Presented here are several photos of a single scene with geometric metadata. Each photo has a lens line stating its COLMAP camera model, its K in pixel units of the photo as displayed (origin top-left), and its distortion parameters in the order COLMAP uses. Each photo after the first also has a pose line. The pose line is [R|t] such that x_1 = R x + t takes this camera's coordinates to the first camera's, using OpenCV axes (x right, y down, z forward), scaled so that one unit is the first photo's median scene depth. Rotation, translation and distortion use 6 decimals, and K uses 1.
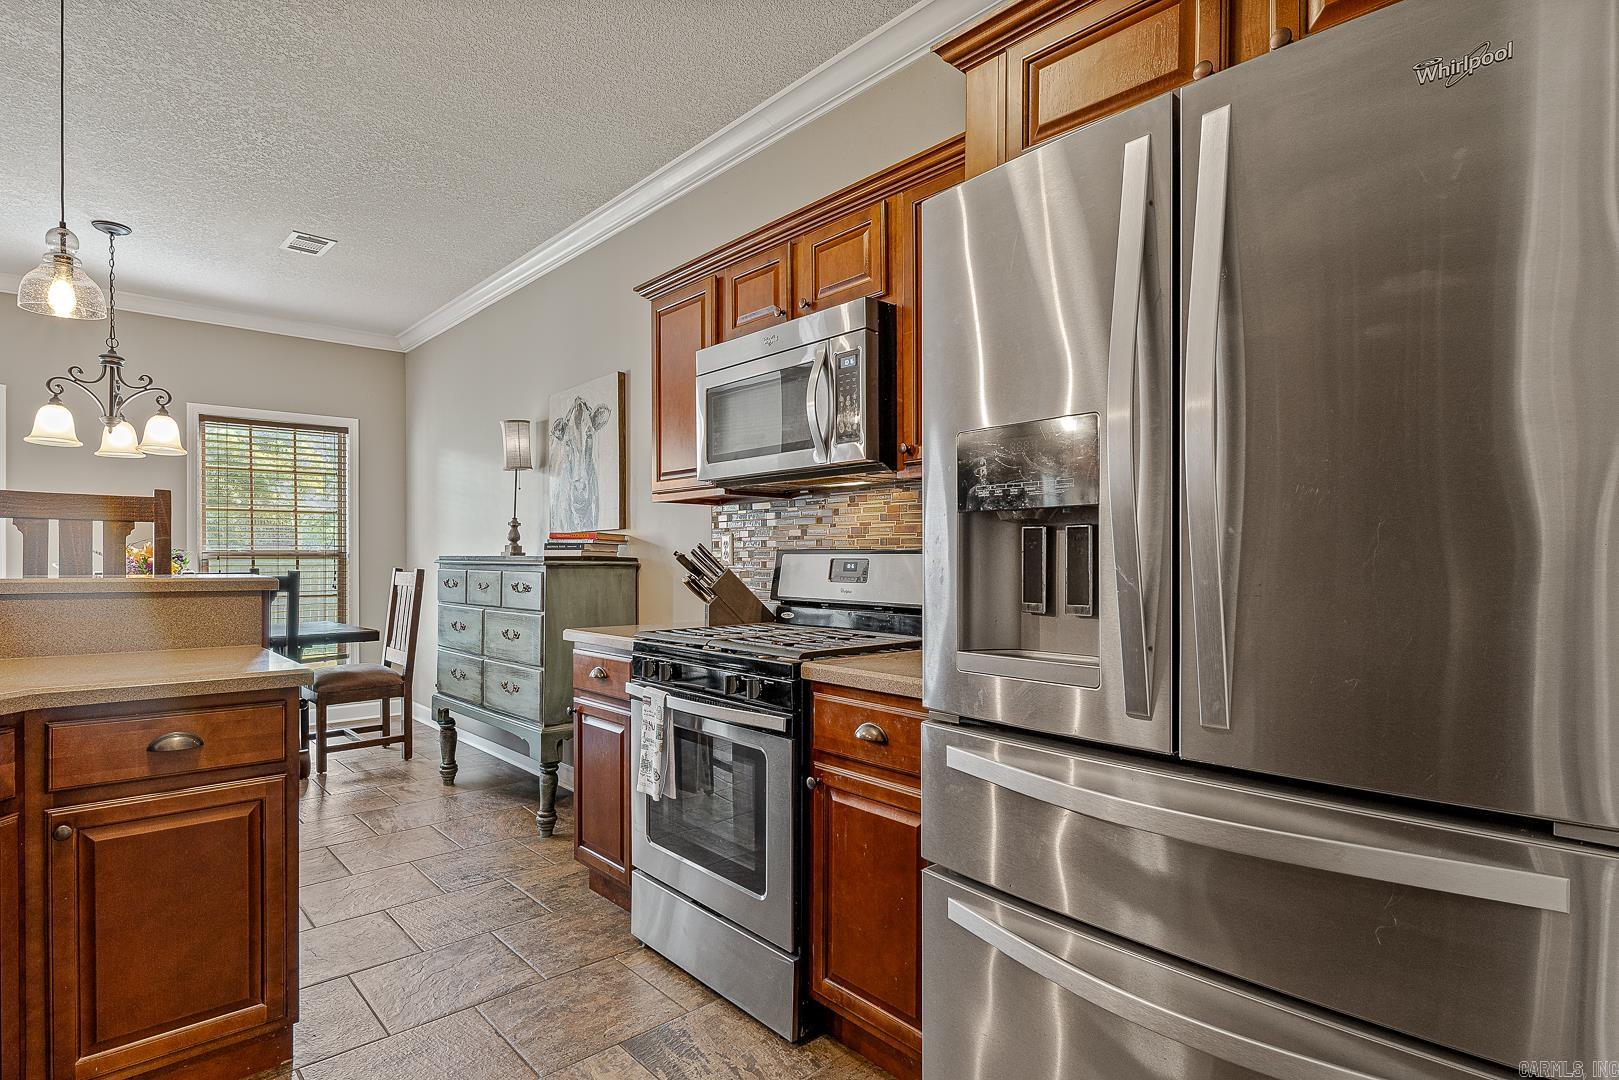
lens RADIAL K [[810.2, 0, 732.5], [0, 810.2, 563.9], [0, 0, 1]] dist [-0.001794, -0.000543]
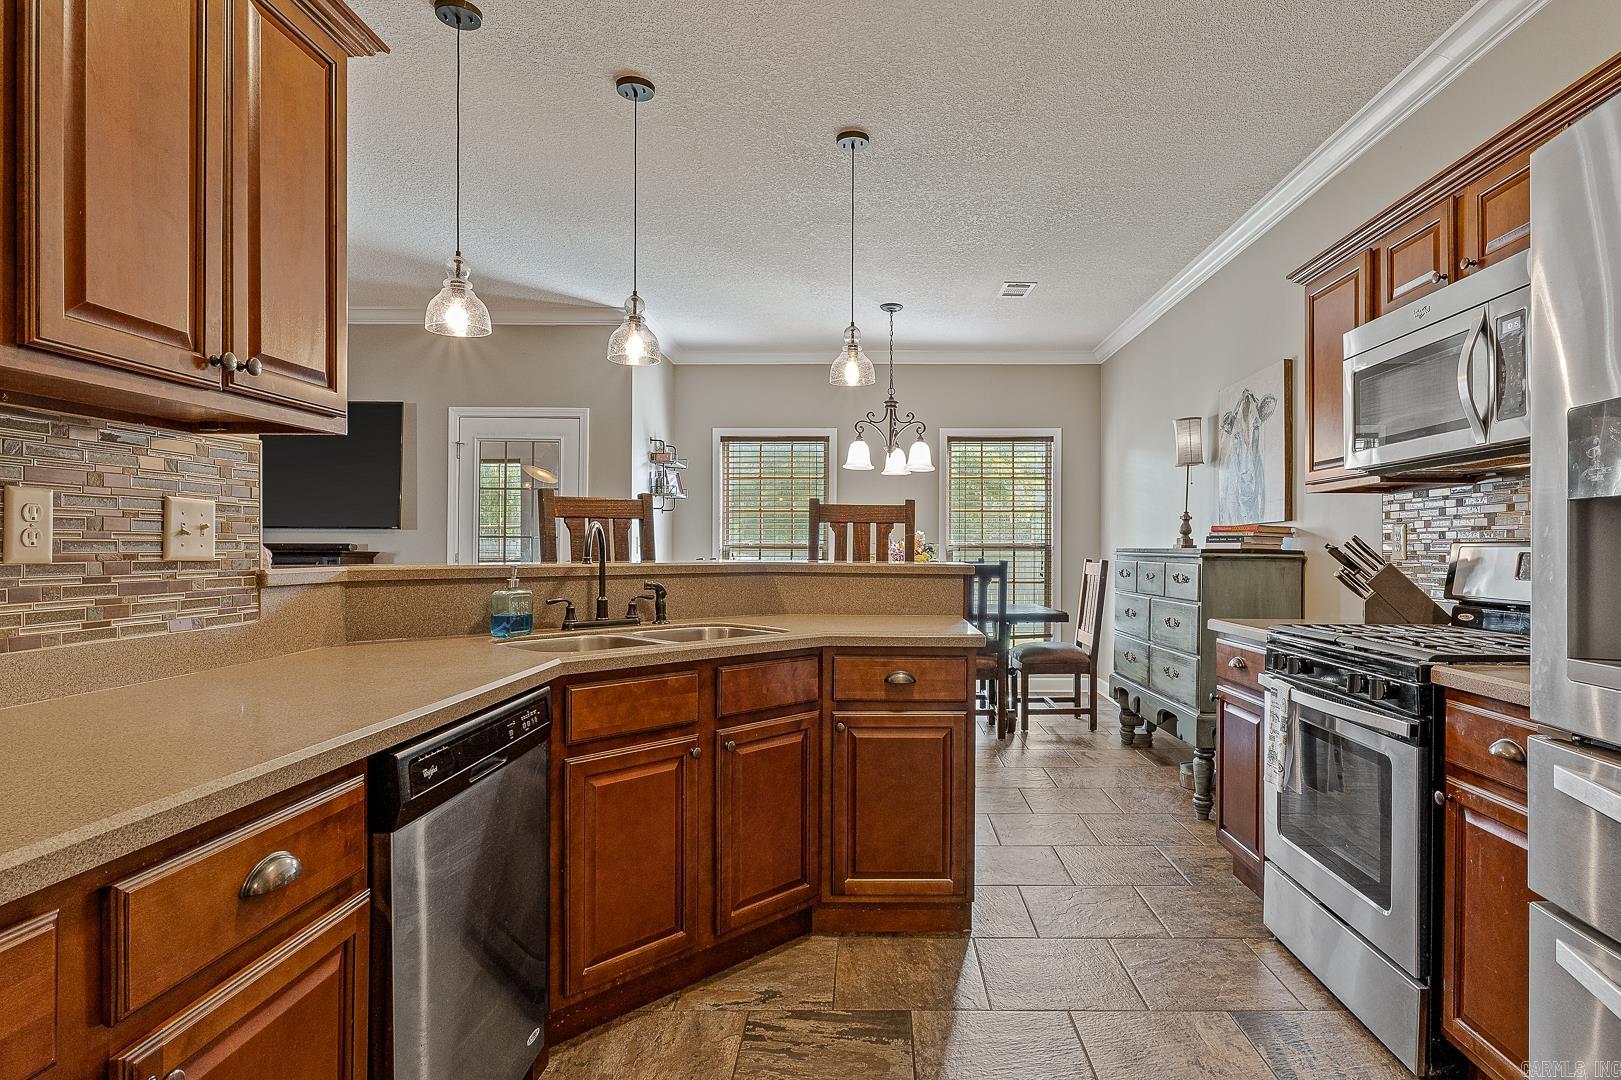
lens RADIAL K [[823.4, 0, 813.9], [0, 823.4, 555.5], [0, 0, 1]] dist [-0.003186, -0.000675]
pose [[0.709918, 0.008105, -0.704238, 0.186250], [-0.008927, 0.999957, 0.002510, 0.001106], [0.704228, 0.004505, 0.709960, -0.116944]]
